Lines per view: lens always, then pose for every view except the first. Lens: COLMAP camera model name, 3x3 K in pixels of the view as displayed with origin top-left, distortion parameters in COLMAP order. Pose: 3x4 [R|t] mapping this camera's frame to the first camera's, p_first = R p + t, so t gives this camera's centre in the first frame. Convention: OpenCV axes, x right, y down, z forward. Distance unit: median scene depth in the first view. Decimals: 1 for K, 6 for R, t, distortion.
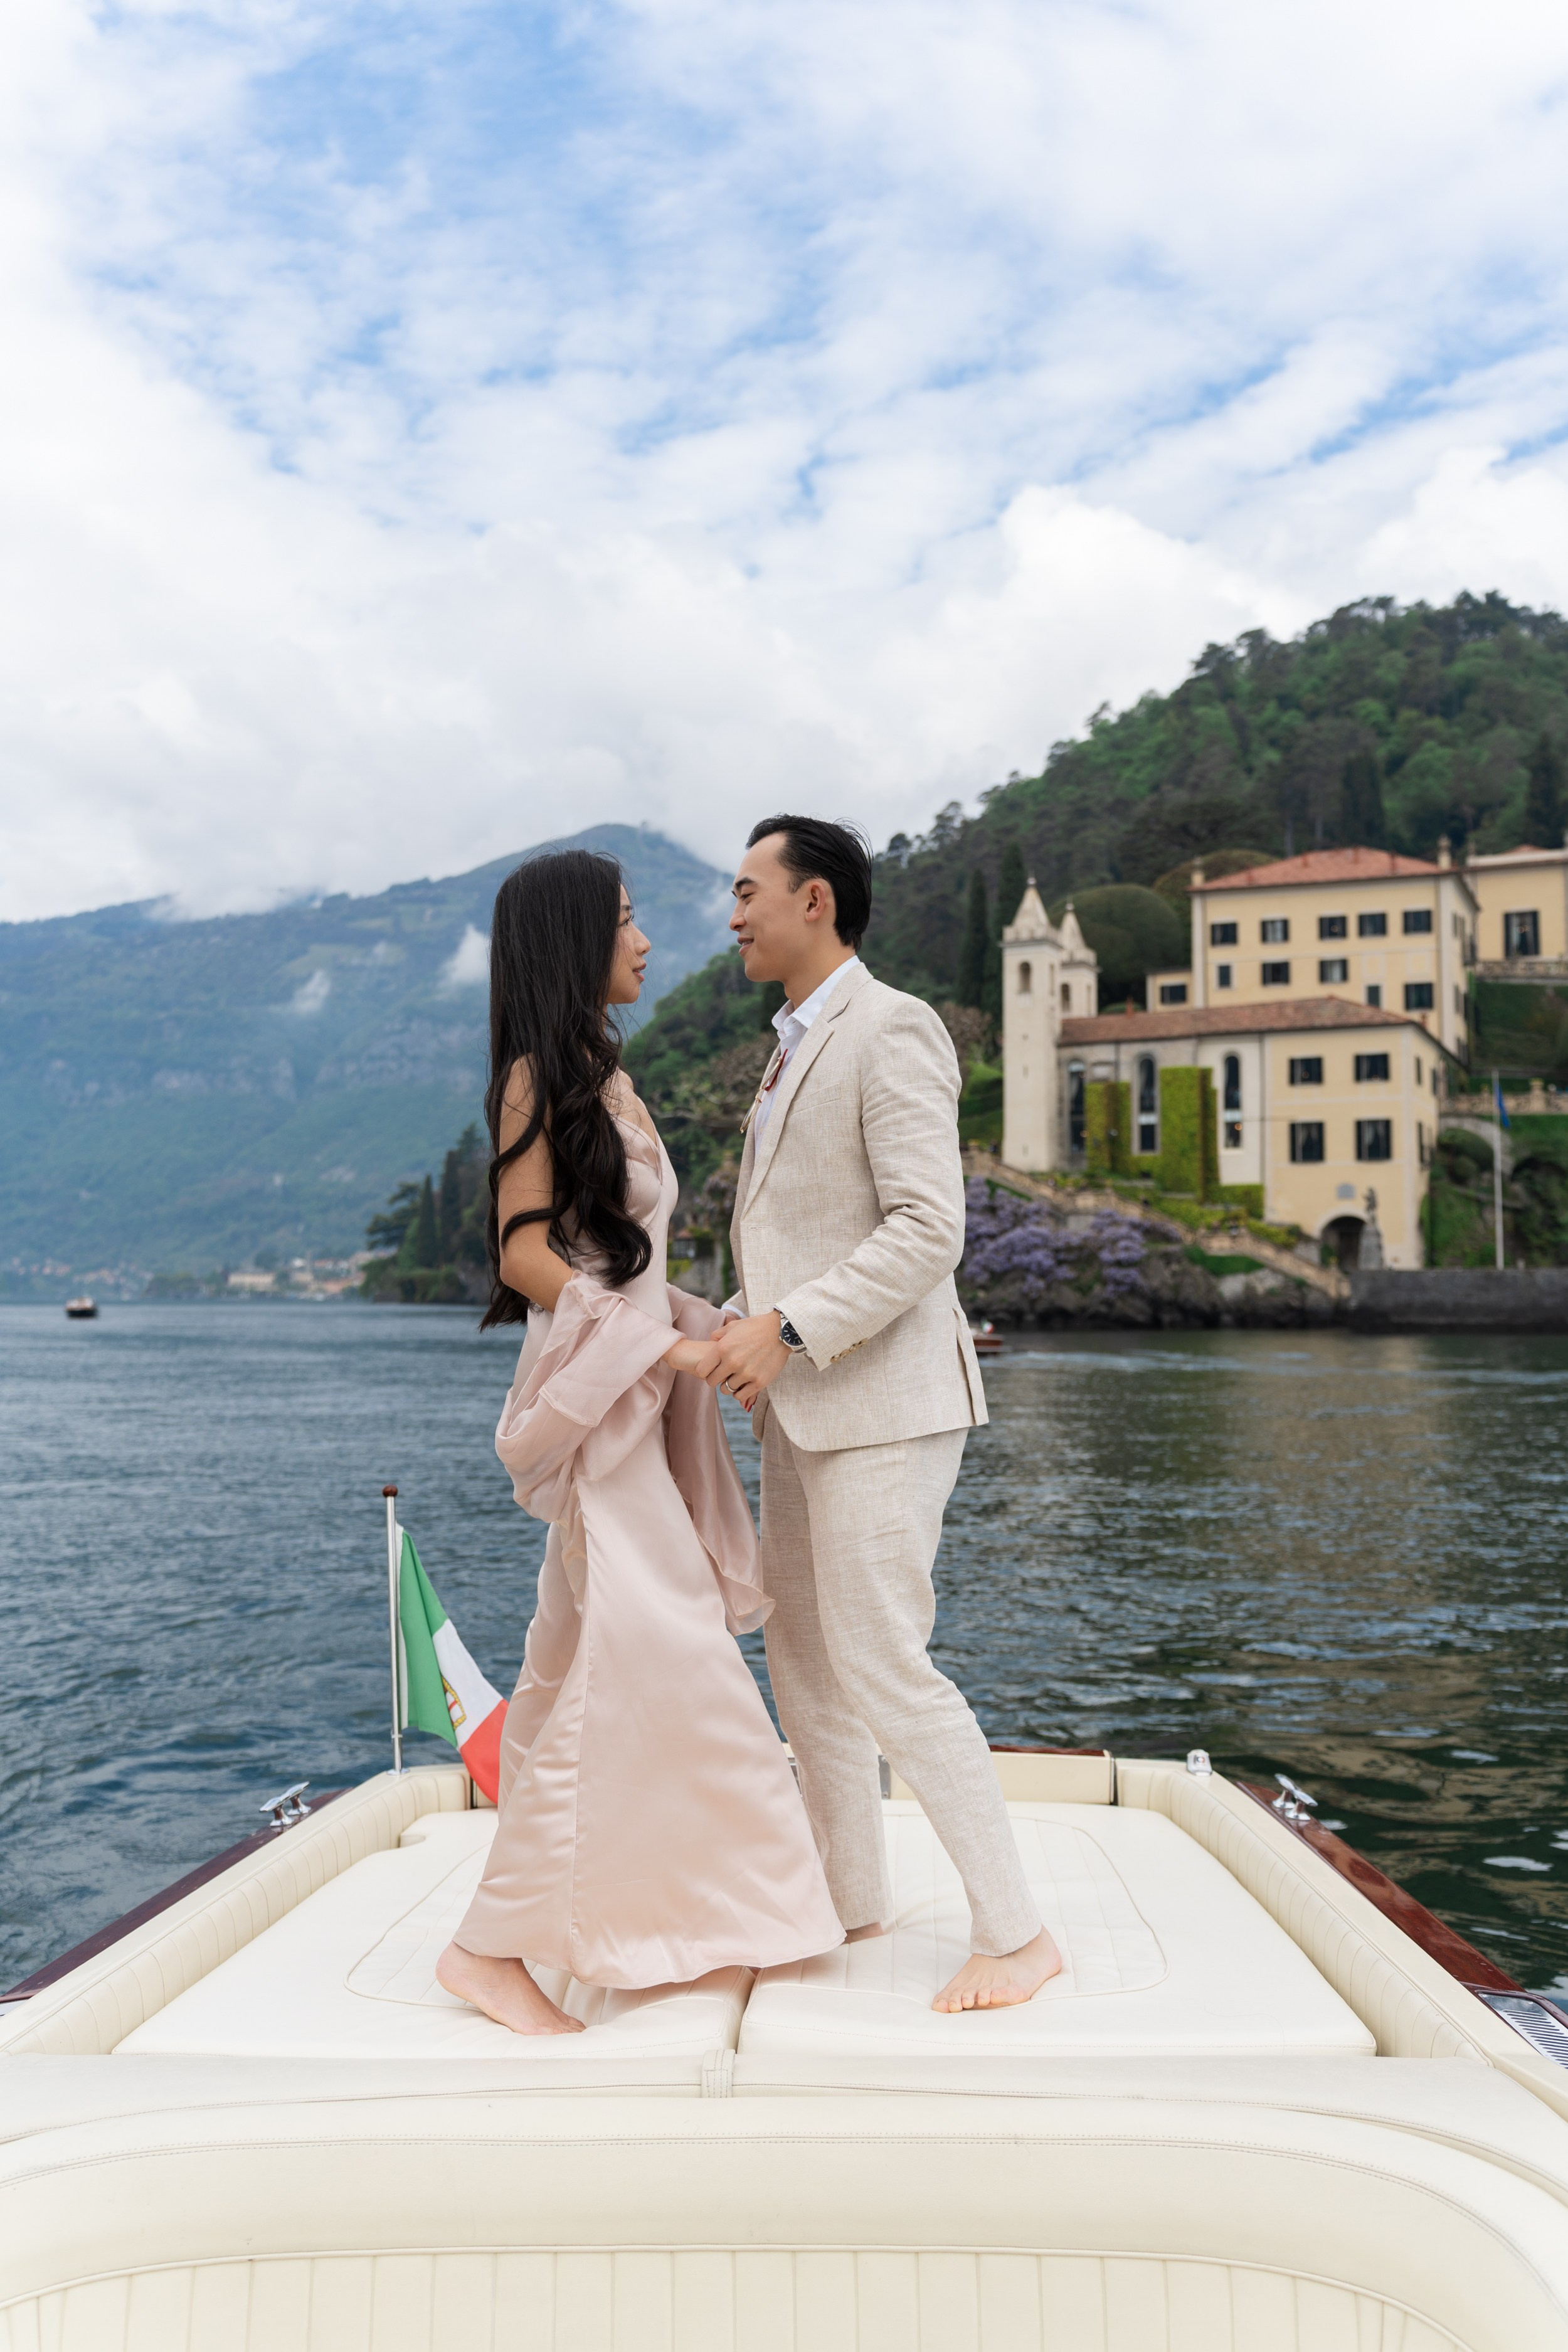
lens RADIAL K [[1888.1, 0, 779.5], [0, 1888.1, 1191.1], [0, 0, 1]] dist [-0.010552, 0.026549]
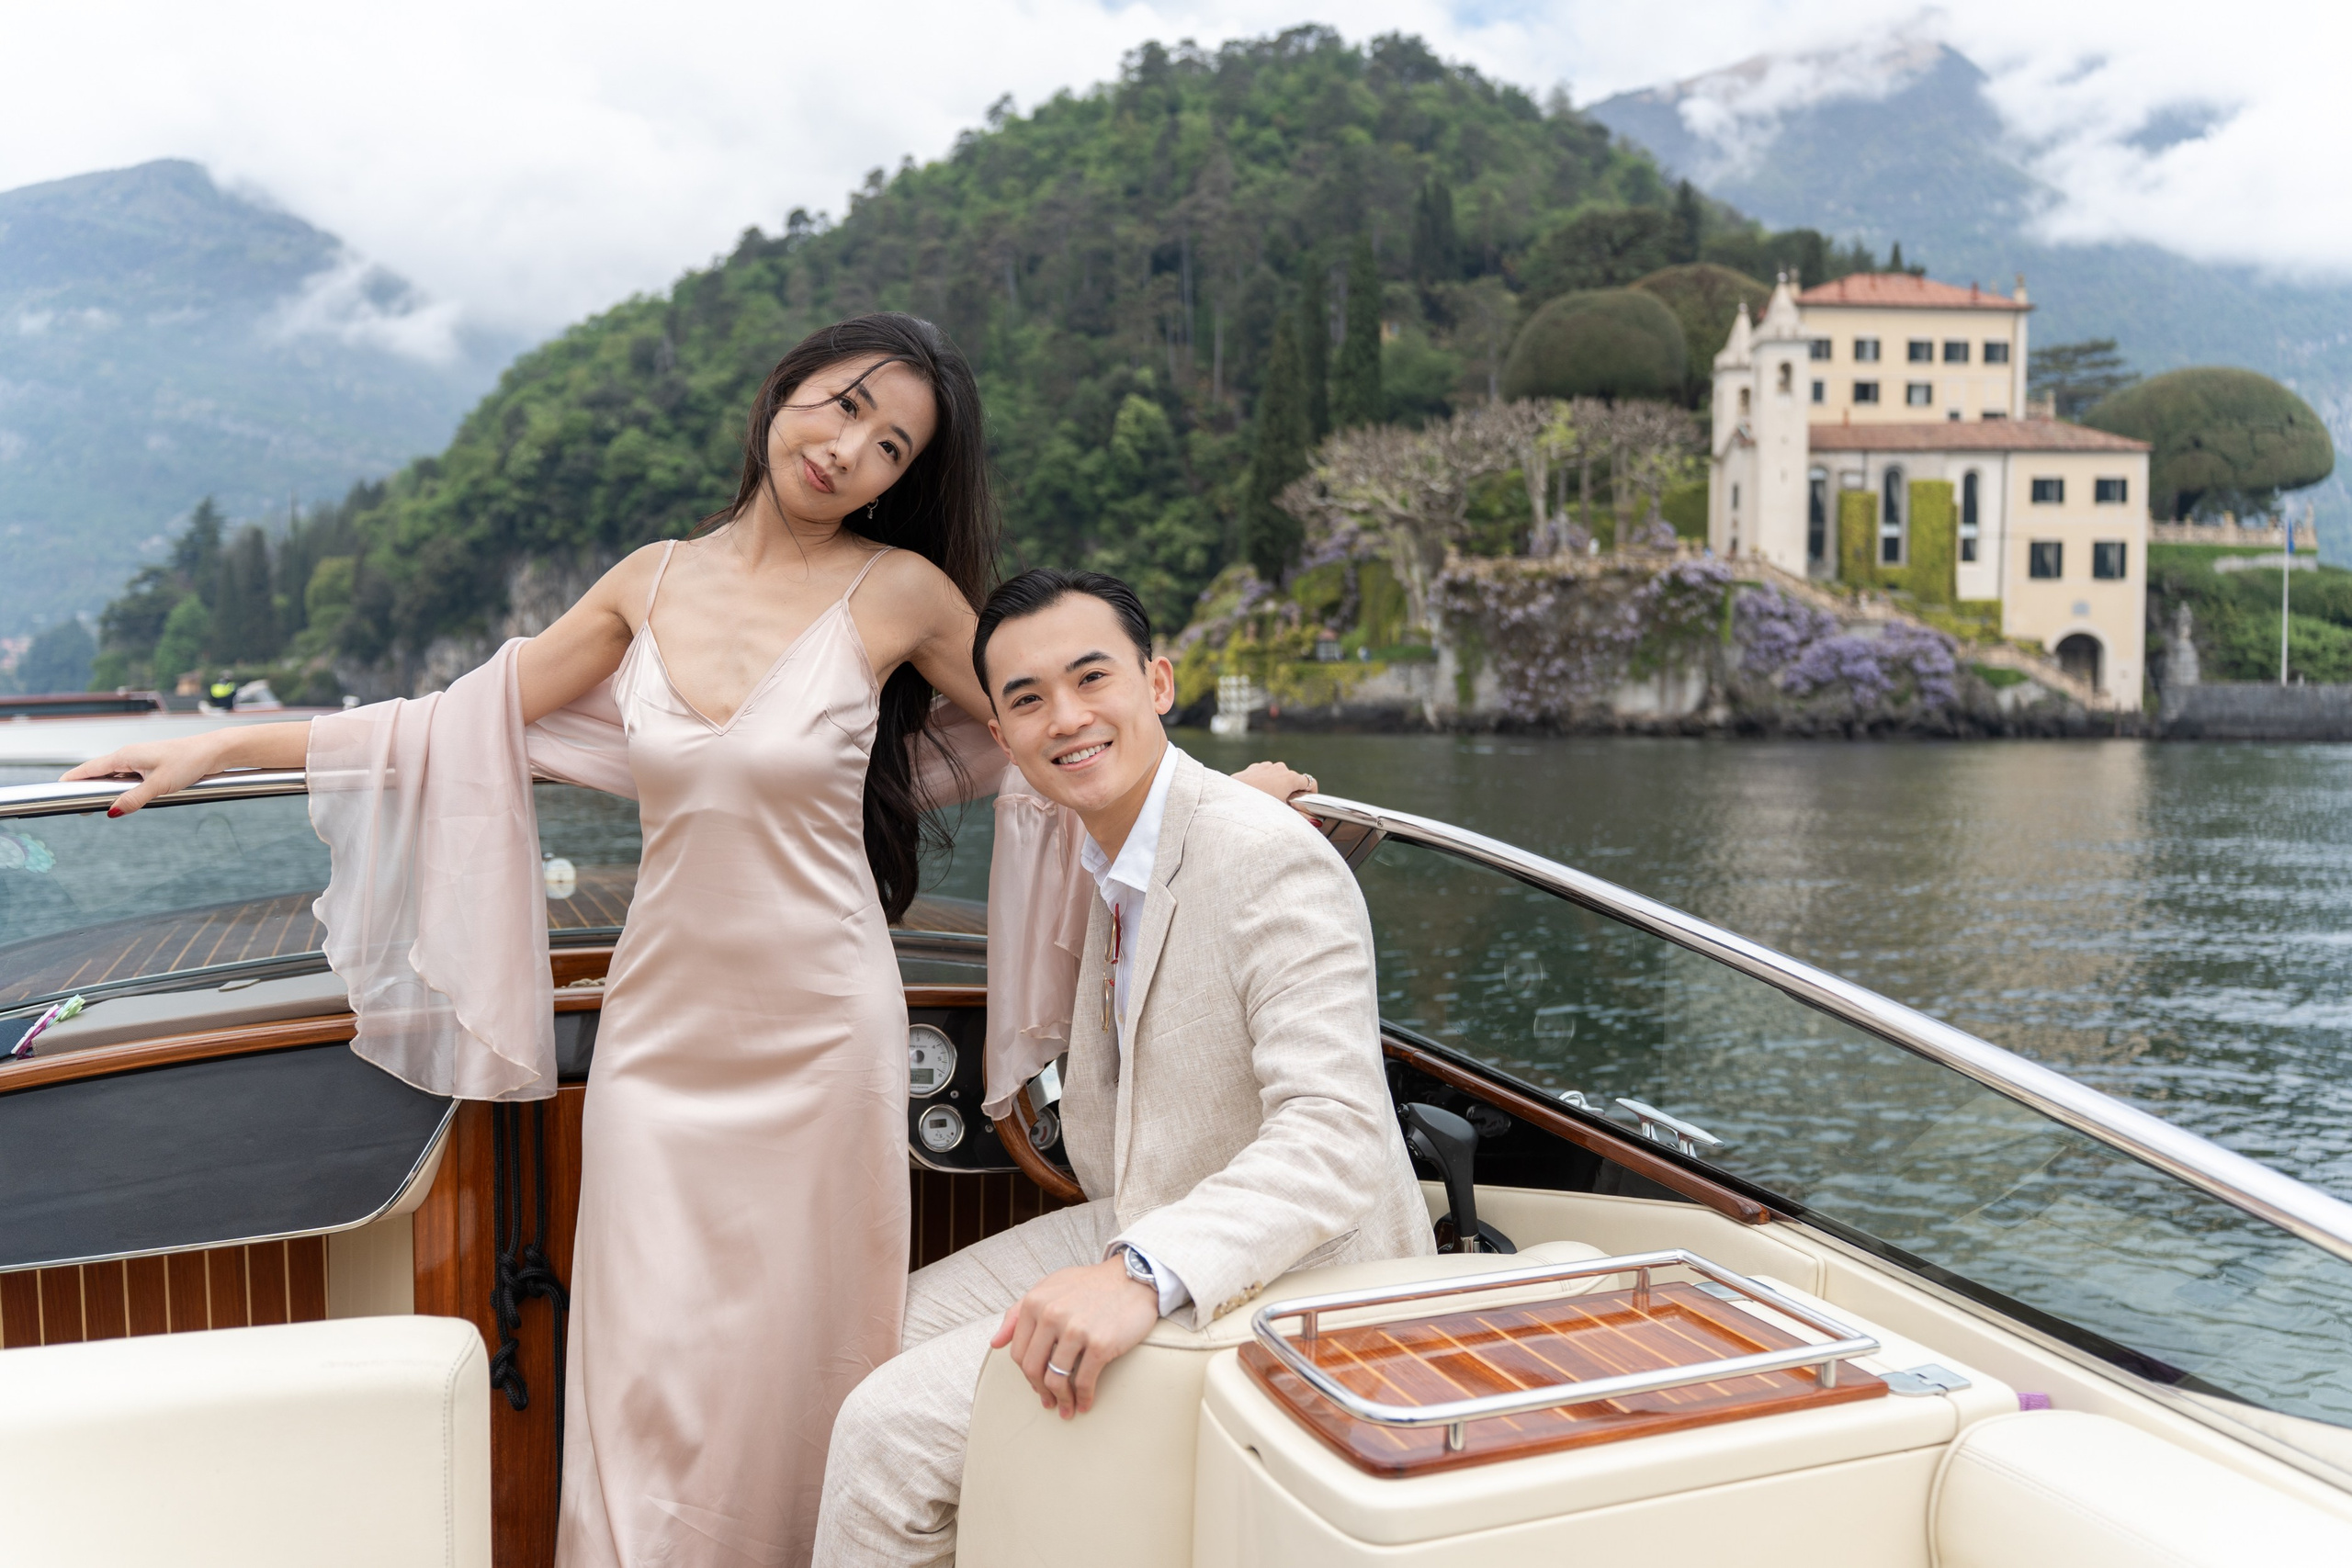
lens RADIAL K [[1887.9, 0, 1163.1], [0, 1887.9, 743.9], [0, 0, 1]] dist [-0.010552, 0.026549]
pose [[0.922096, 0.000120, 0.386961, -0.483507], [-0.029420, 0.997127, 0.069795, 0.014284], [-0.385841, -0.075742, 0.919451, 0.193963]]
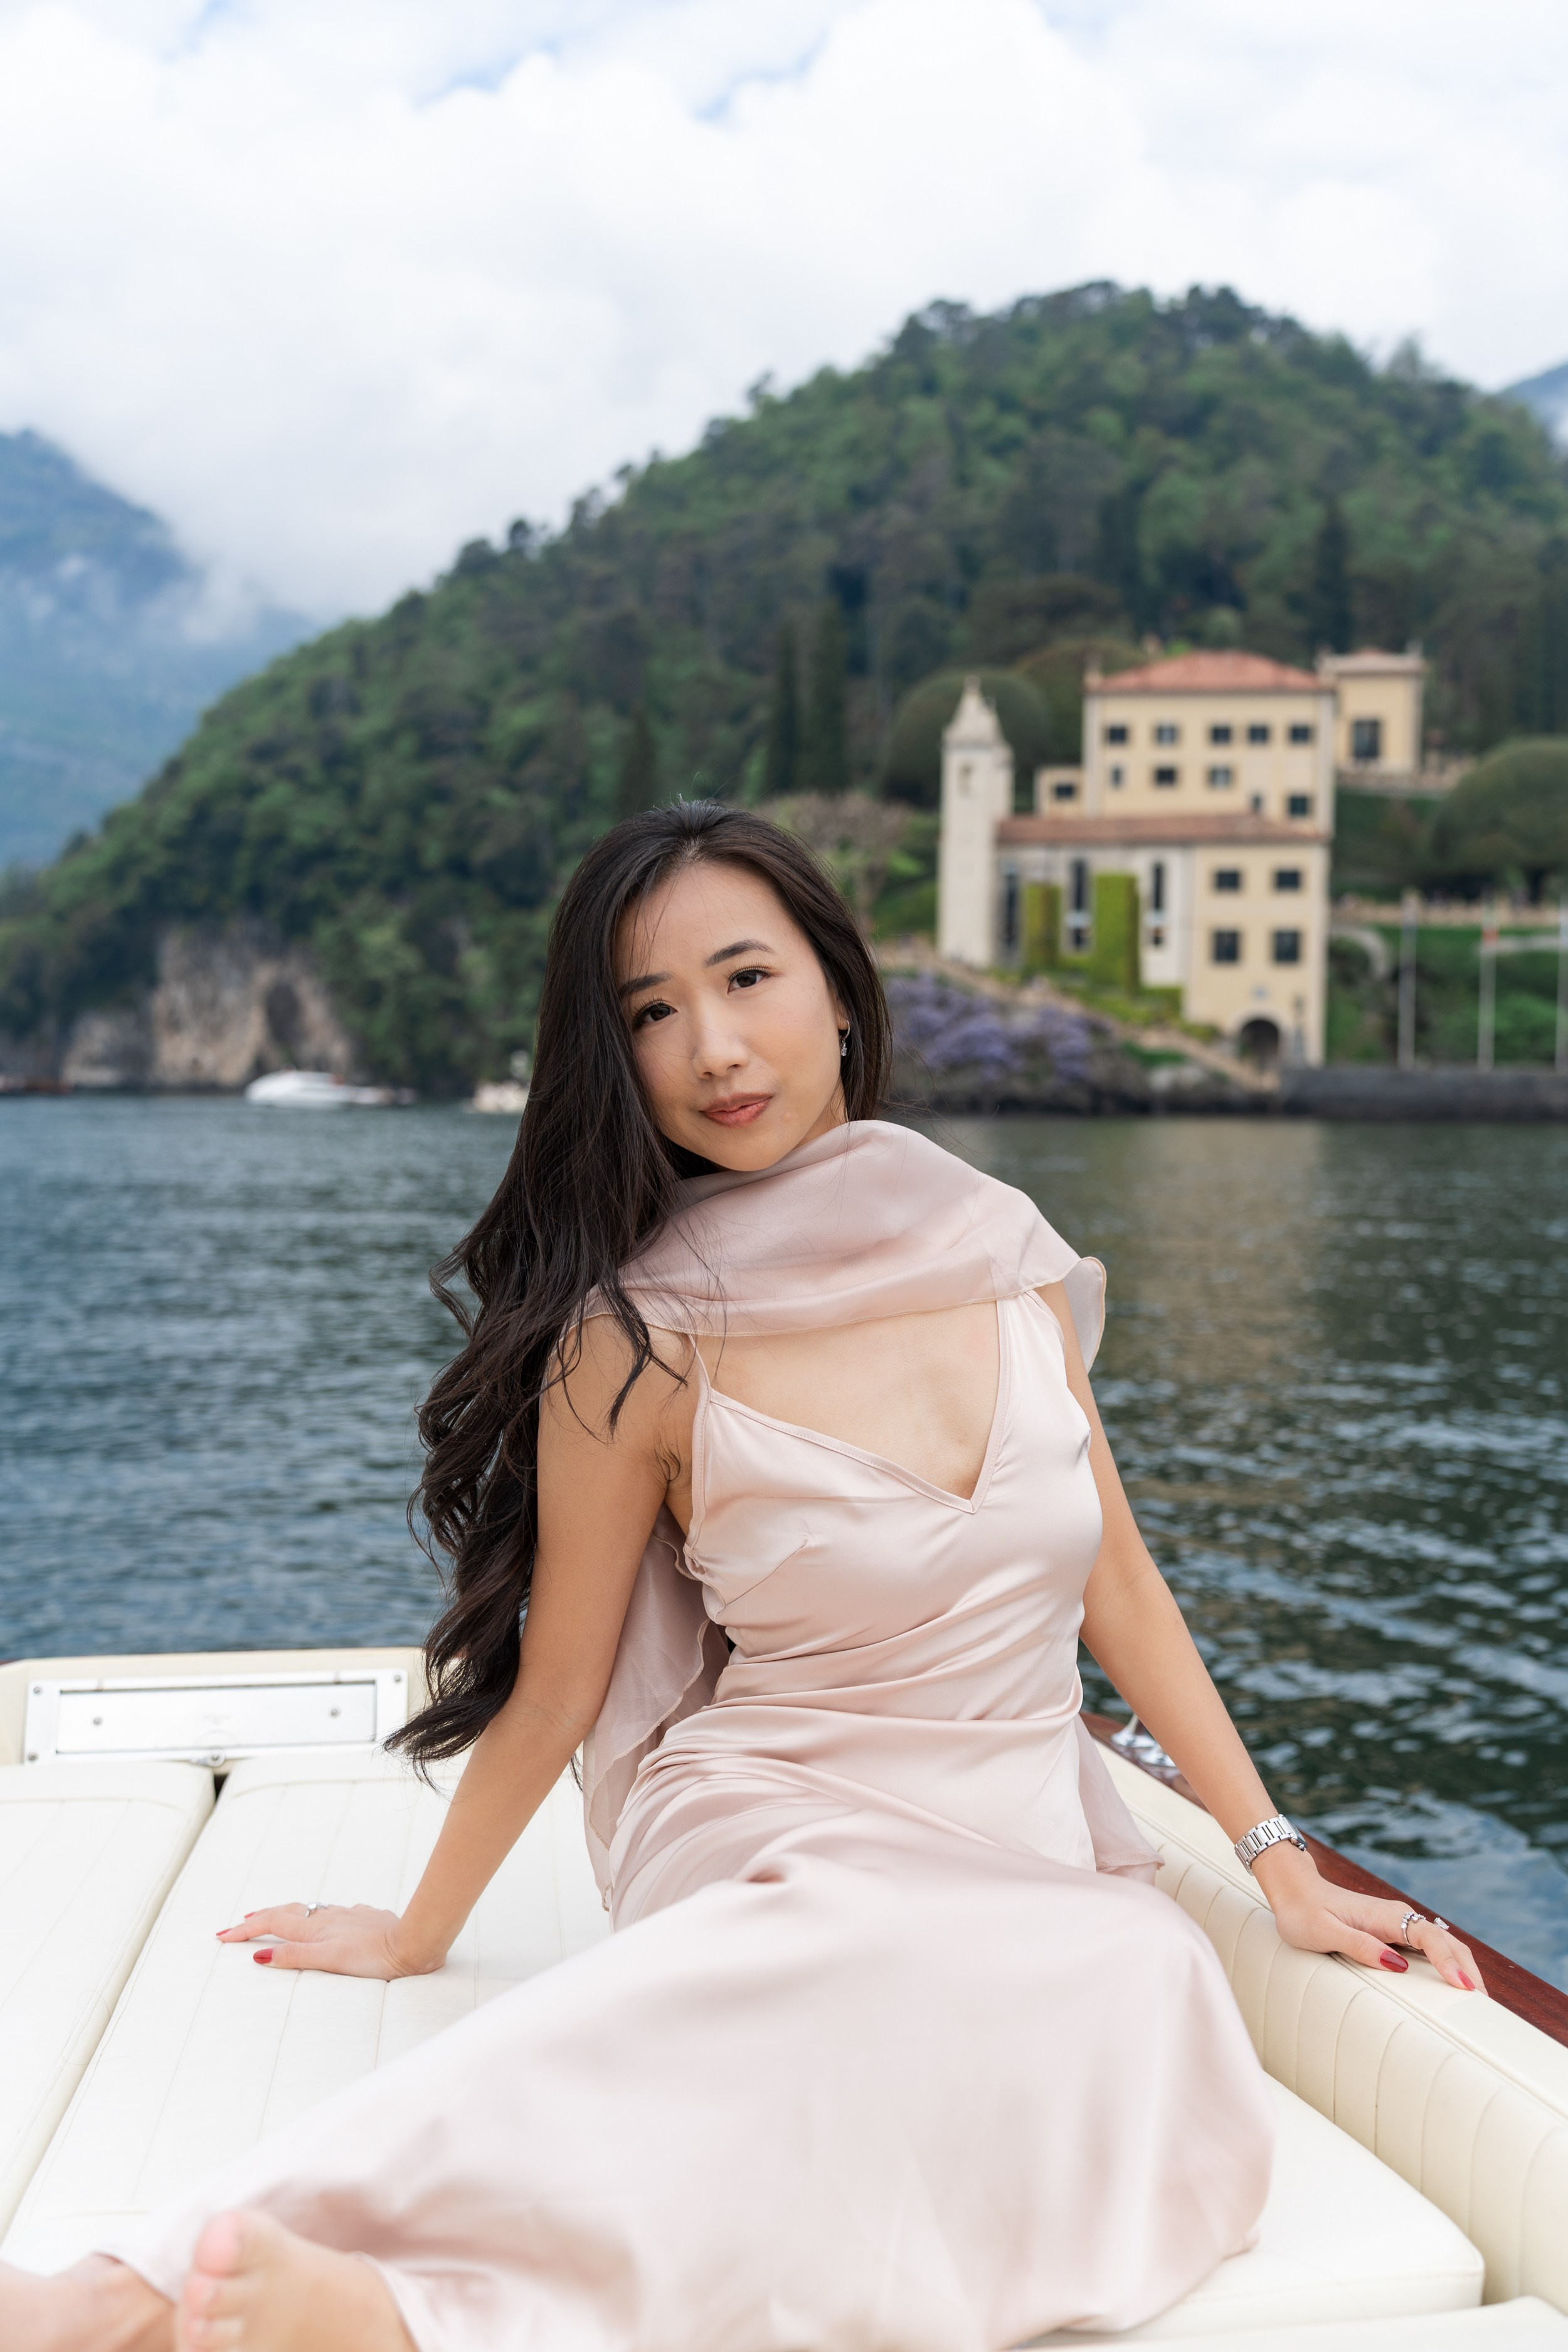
lens RADIAL K [[2445.9, 0, 763.8], [0, 2445.9, 1165.2], [0, 0, 1]] dist [0.013686, 0.000000]
pose [[0.974838, 0.005245, 0.222853, -0.250208], [-0.024712, 0.996104, 0.084656, -0.011245], [-0.221541, -0.088033, 0.971169, -0.273942]]
